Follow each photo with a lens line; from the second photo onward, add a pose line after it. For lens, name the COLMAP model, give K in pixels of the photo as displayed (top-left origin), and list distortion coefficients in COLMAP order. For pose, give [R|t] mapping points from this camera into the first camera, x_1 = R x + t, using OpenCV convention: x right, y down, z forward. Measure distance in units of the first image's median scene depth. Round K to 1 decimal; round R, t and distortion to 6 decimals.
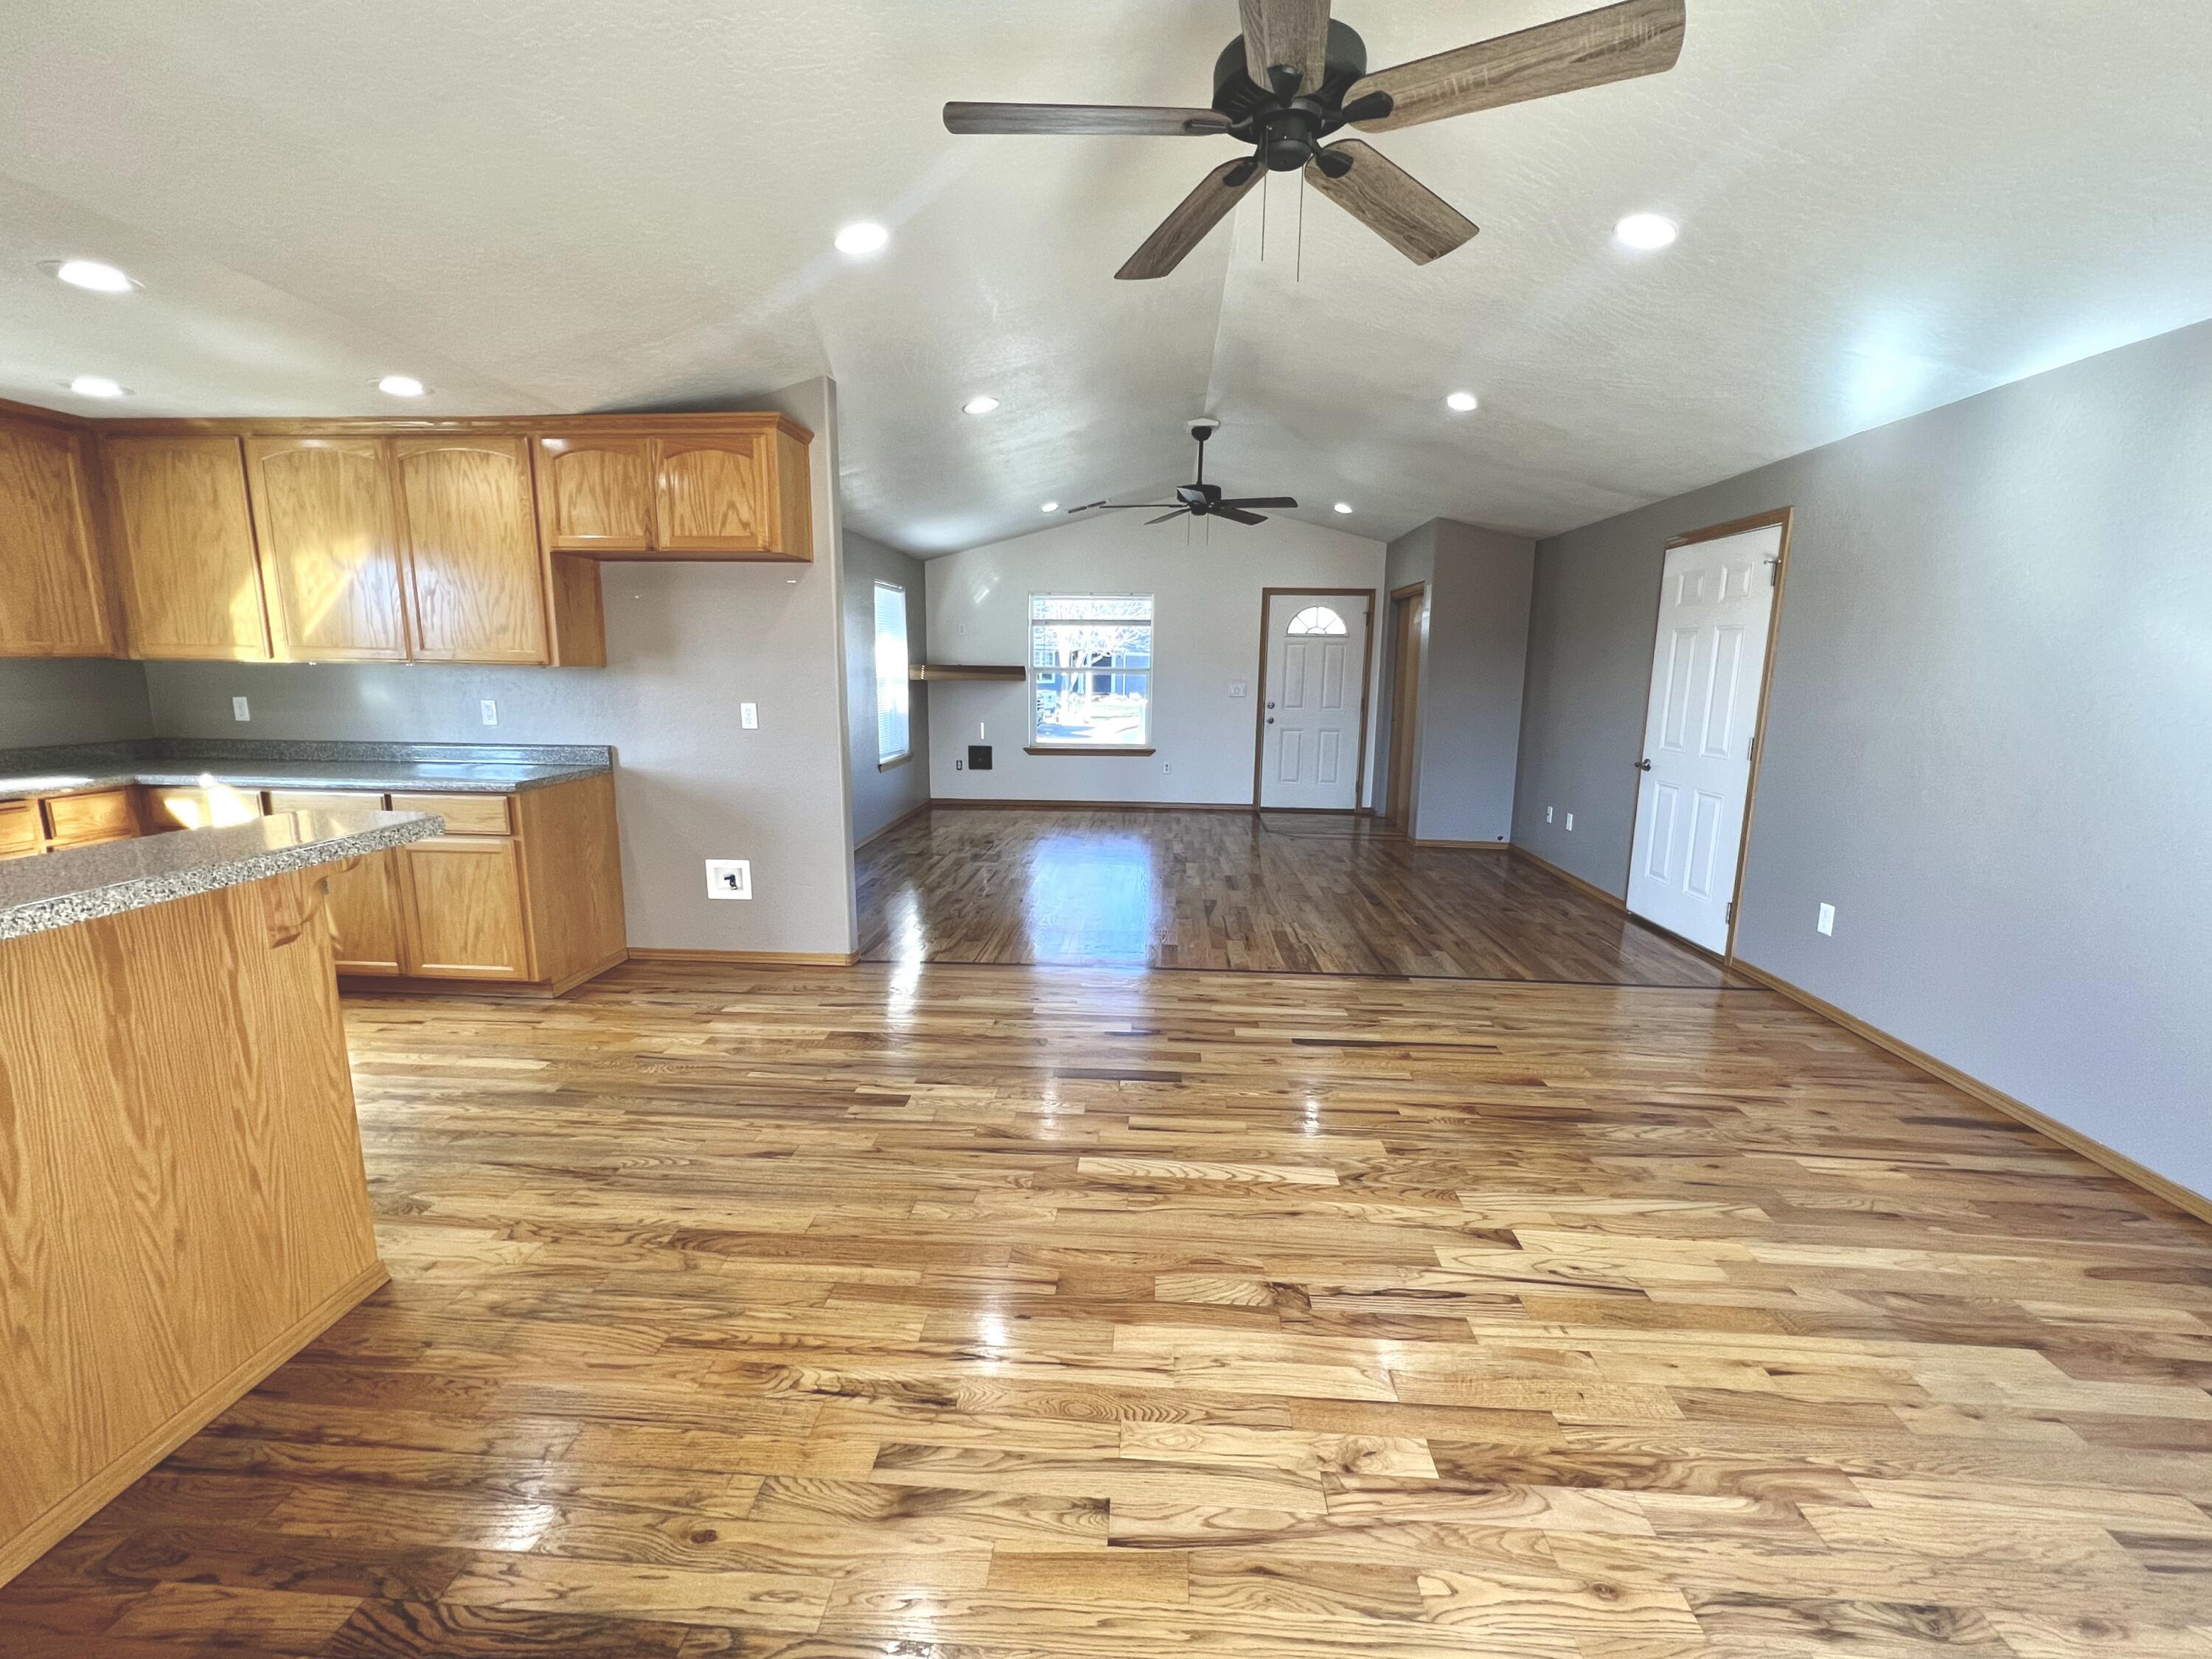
lens RADIAL K [[895.0, 0, 1108.6], [0, 895.0, 835.0], [0, 0, 1]] dist [-0.004948, 0.000948]
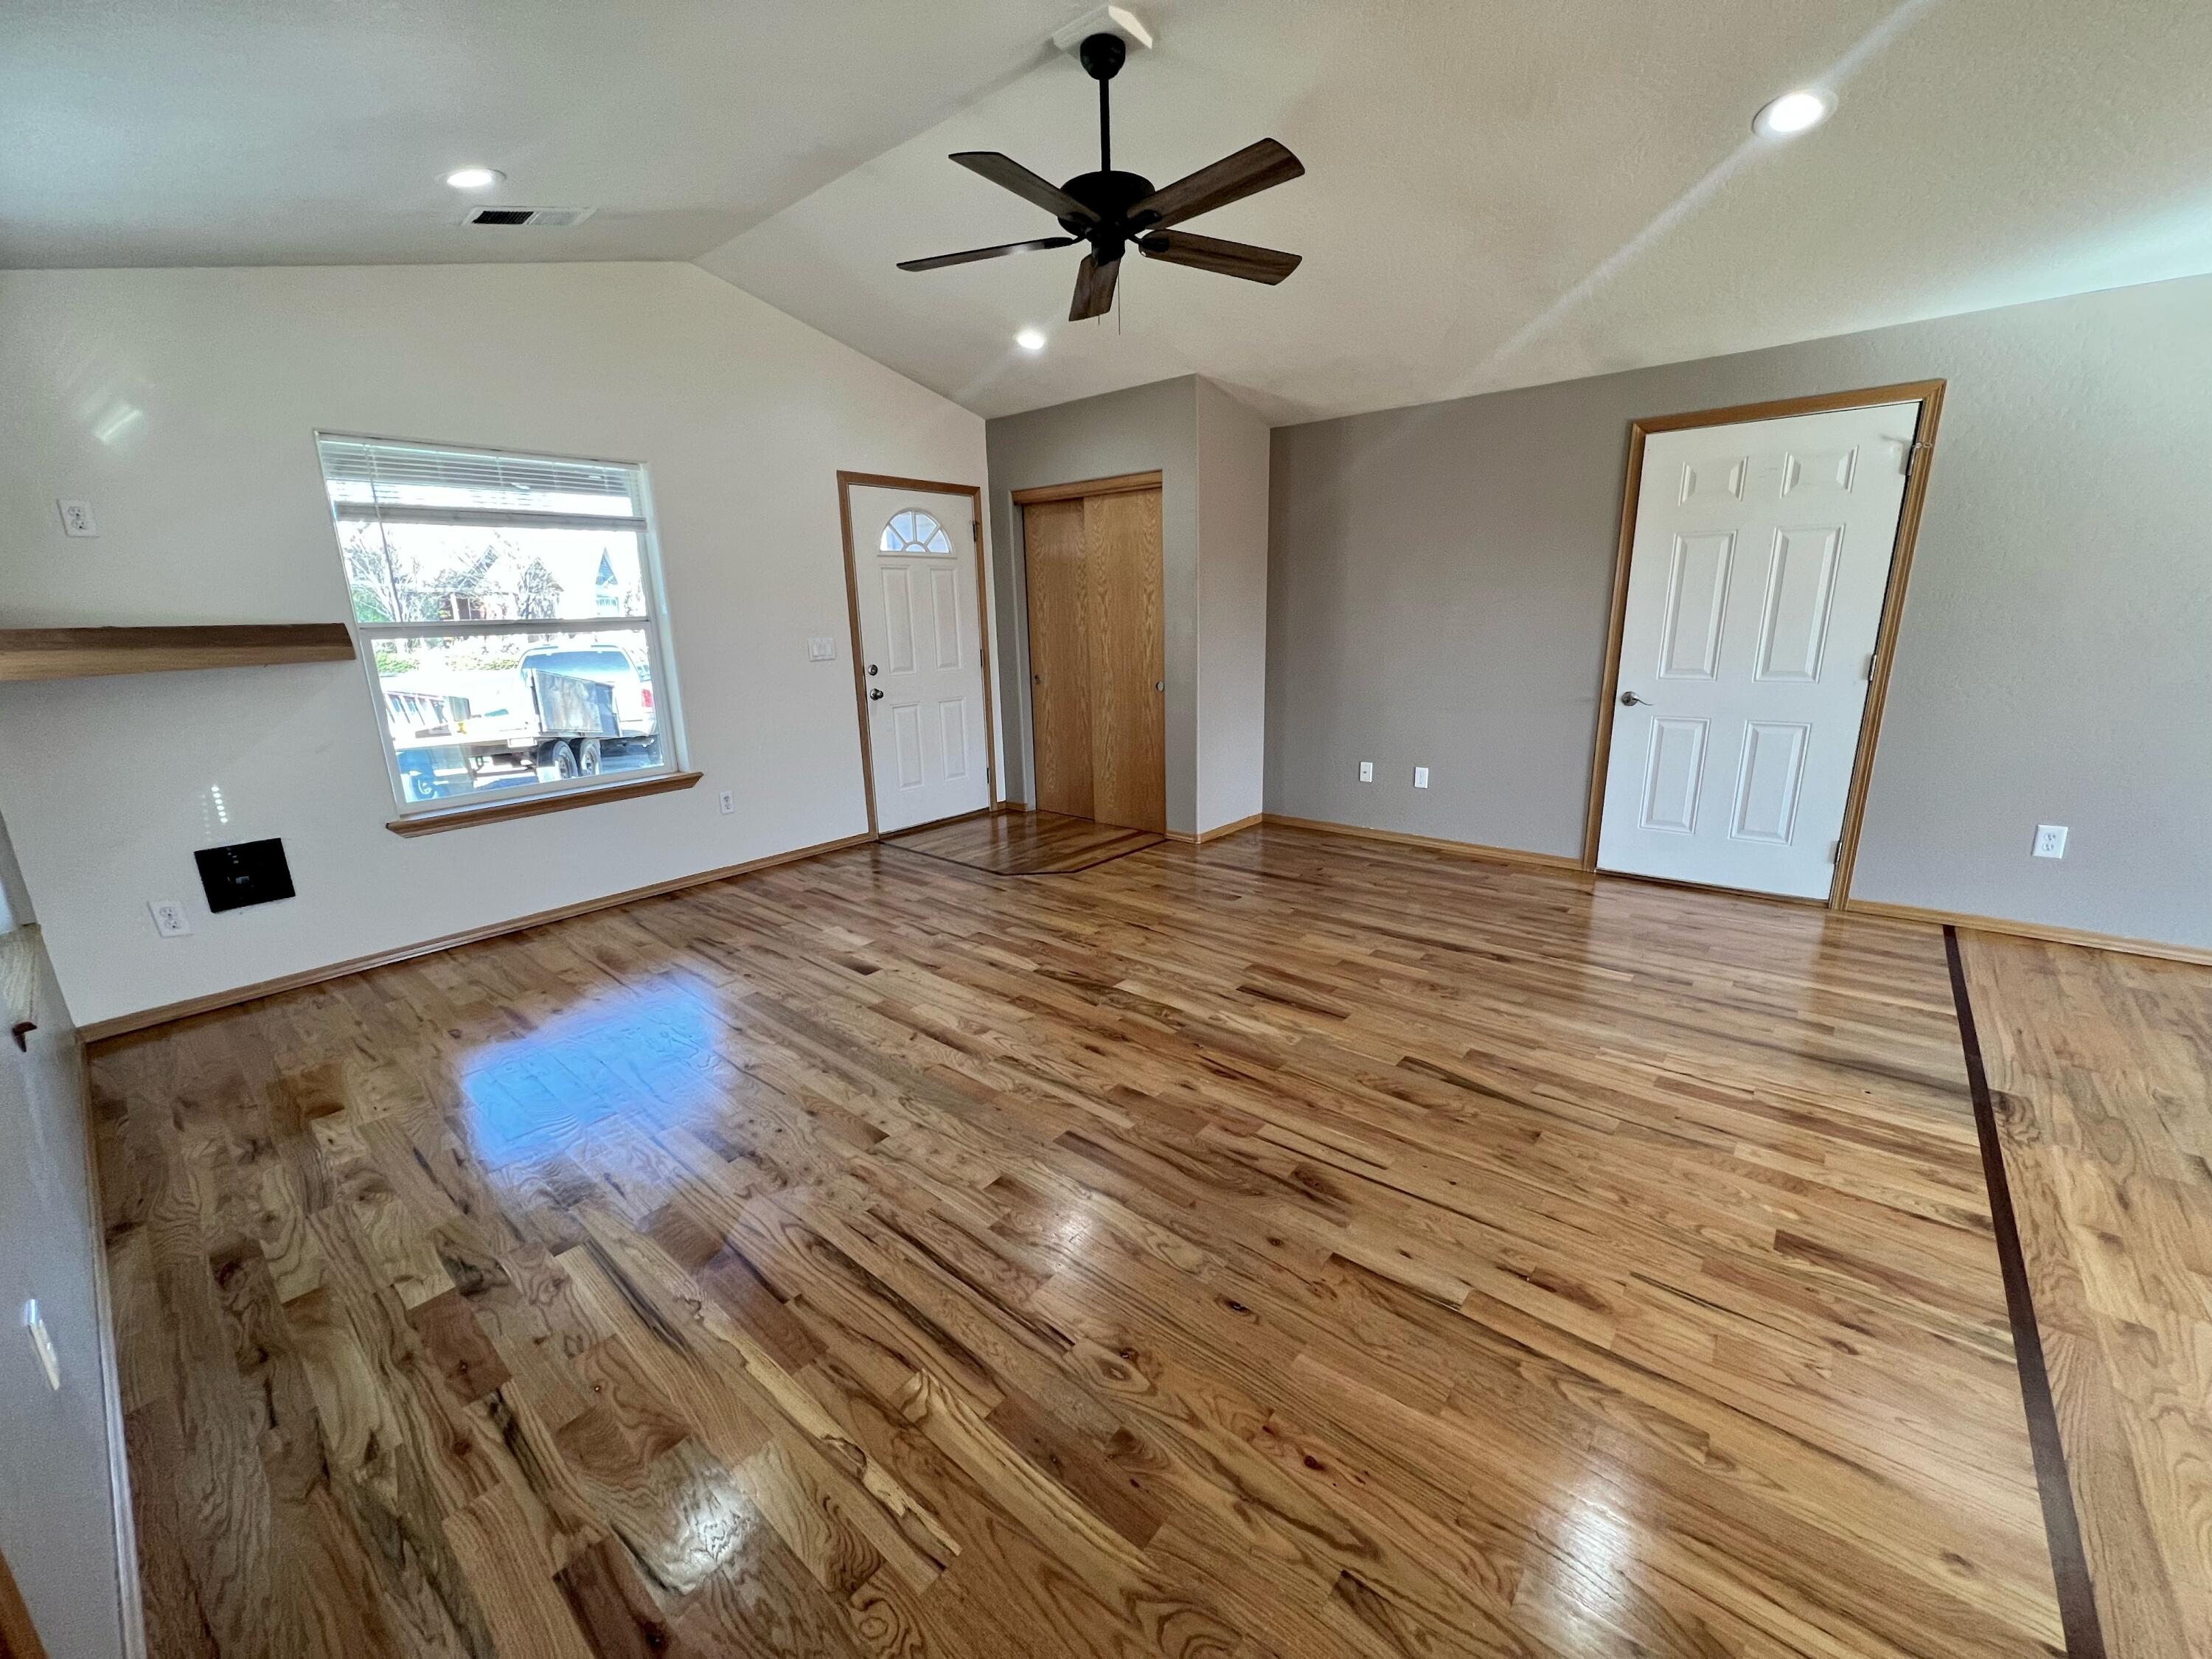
lens RADIAL K [[885.0, 0, 1088.1], [0, 885.0, 809.7], [0, 0, 1]] dist [-0.003446, -0.000101]
pose [[0.605761, -0.204283, 0.768974, -0.524597], [0.179739, 0.976629, 0.117858, -0.236797], [-0.775079, 0.066820, 0.628322, 1.264375]]
